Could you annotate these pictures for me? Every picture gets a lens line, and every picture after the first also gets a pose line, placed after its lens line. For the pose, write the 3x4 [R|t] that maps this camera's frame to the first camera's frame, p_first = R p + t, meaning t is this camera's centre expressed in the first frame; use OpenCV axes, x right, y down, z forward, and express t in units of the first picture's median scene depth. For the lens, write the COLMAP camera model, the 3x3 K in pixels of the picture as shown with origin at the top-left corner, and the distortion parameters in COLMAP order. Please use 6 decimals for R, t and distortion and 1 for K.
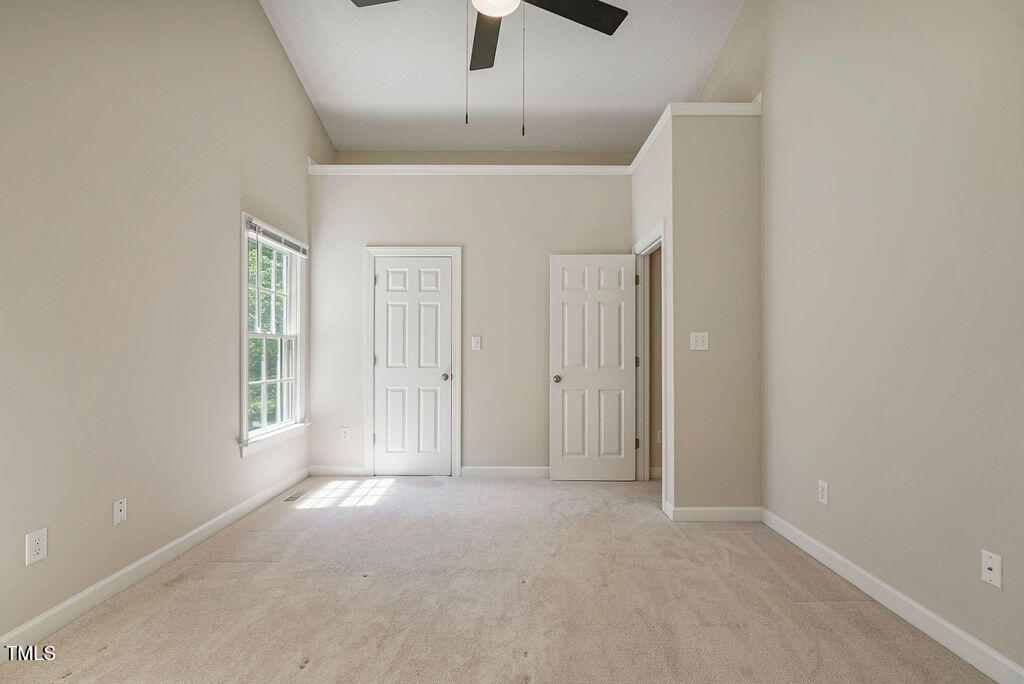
lens RADIAL K [[465.1, 0, 510.8], [0, 465.1, 334.7], [0, 0, 1]] dist [-0.004190, 0.000676]
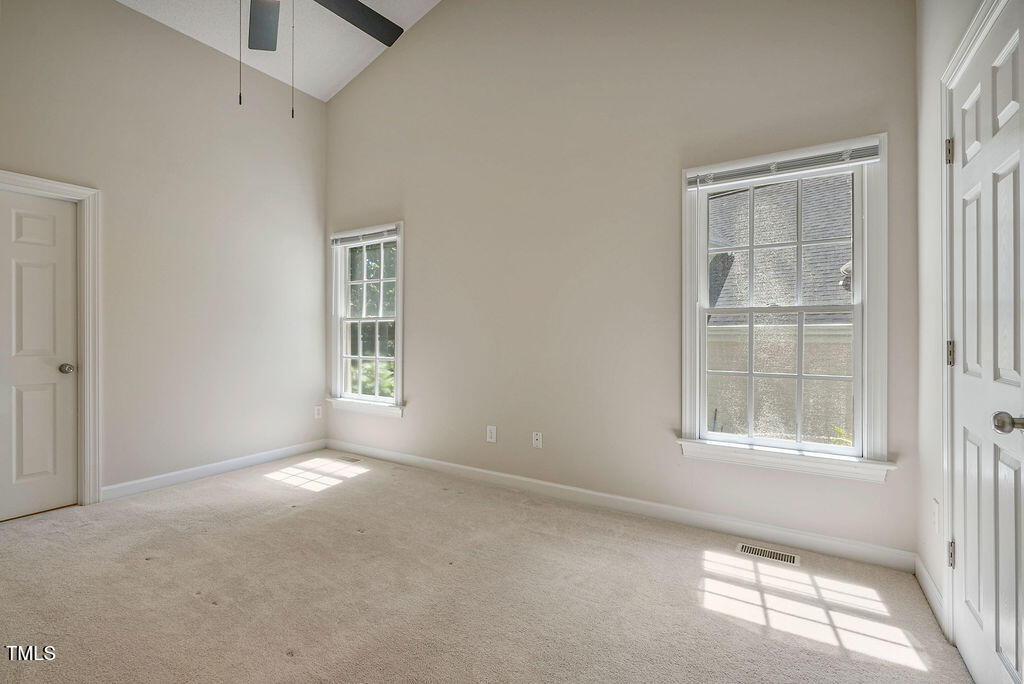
lens RADIAL K [[465.1, 0, 510.8], [0, 465.1, 334.7], [0, 0, 1]] dist [-0.004190, 0.000676]
pose [[-0.521484, -0.002287, -0.853258, 0.298595], [0.021439, 0.999646, -0.015782, 0.040460], [0.852992, -0.026523, -0.521250, 1.076854]]
